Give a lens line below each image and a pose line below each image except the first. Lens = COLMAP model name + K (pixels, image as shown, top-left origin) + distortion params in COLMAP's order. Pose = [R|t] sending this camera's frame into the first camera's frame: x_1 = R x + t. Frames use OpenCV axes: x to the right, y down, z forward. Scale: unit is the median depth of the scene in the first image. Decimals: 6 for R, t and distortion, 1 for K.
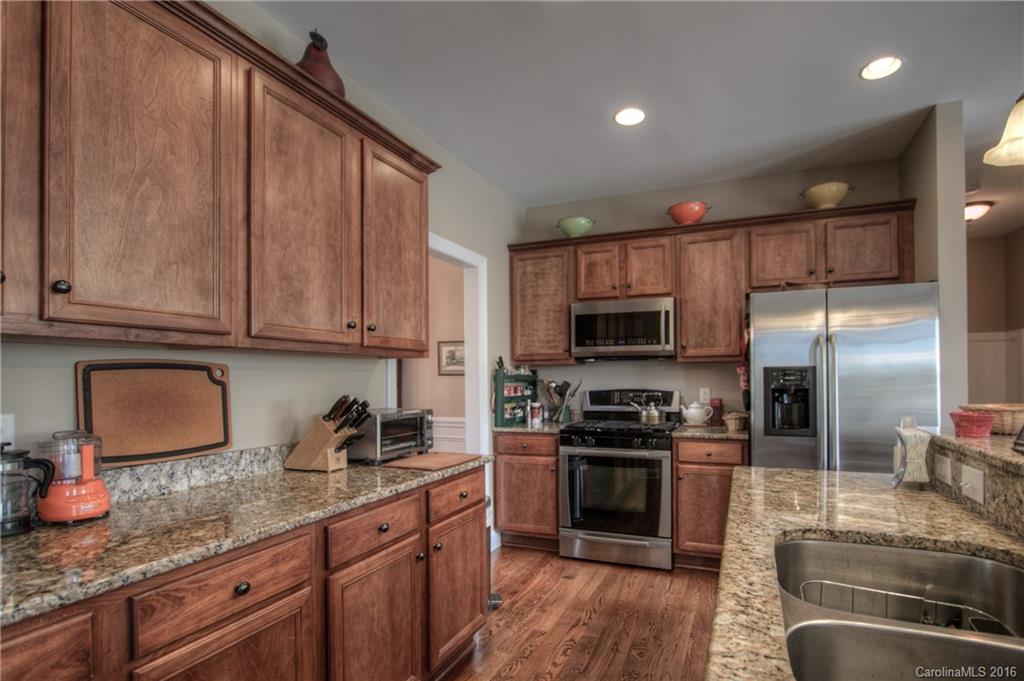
lens RADIAL K [[487.7, 0, 555.6], [0, 487.7, 378.1], [0, 0, 1]] dist [-0.019160, 0.000399]
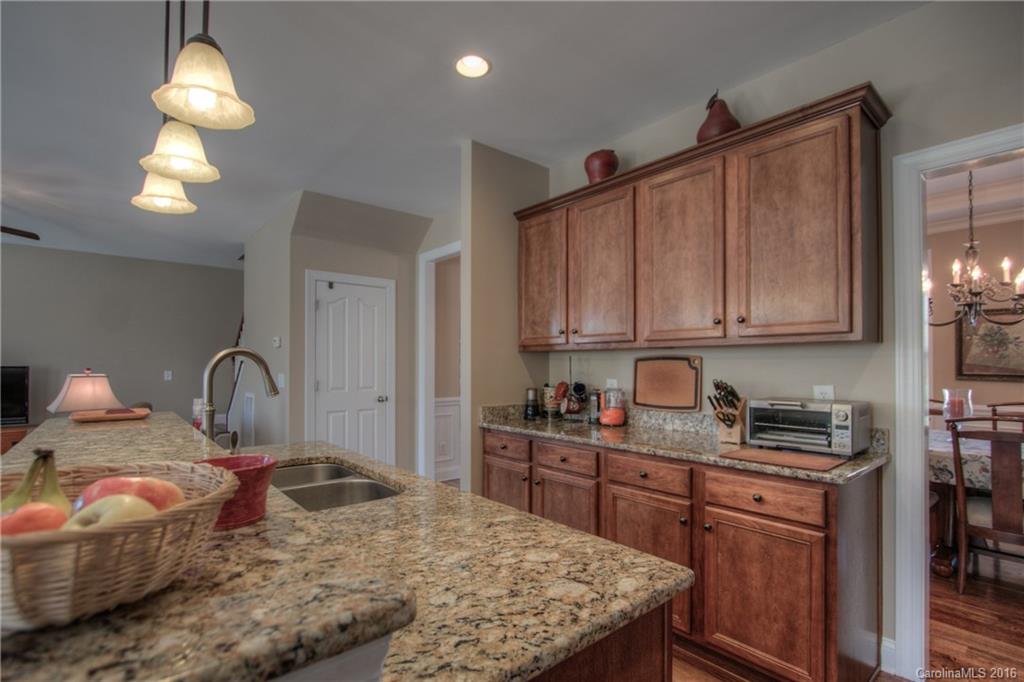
lens RADIAL K [[487.7, 0, 517.2], [0, 487.7, 365.9], [0, 0, 1]] dist [-0.019160, 0.000399]
pose [[-0.473647, 0.002618, -0.880711, 0.977196], [-0.002070, 0.999990, 0.004086, -0.002834], [0.880713, 0.003758, -0.473636, 1.277610]]
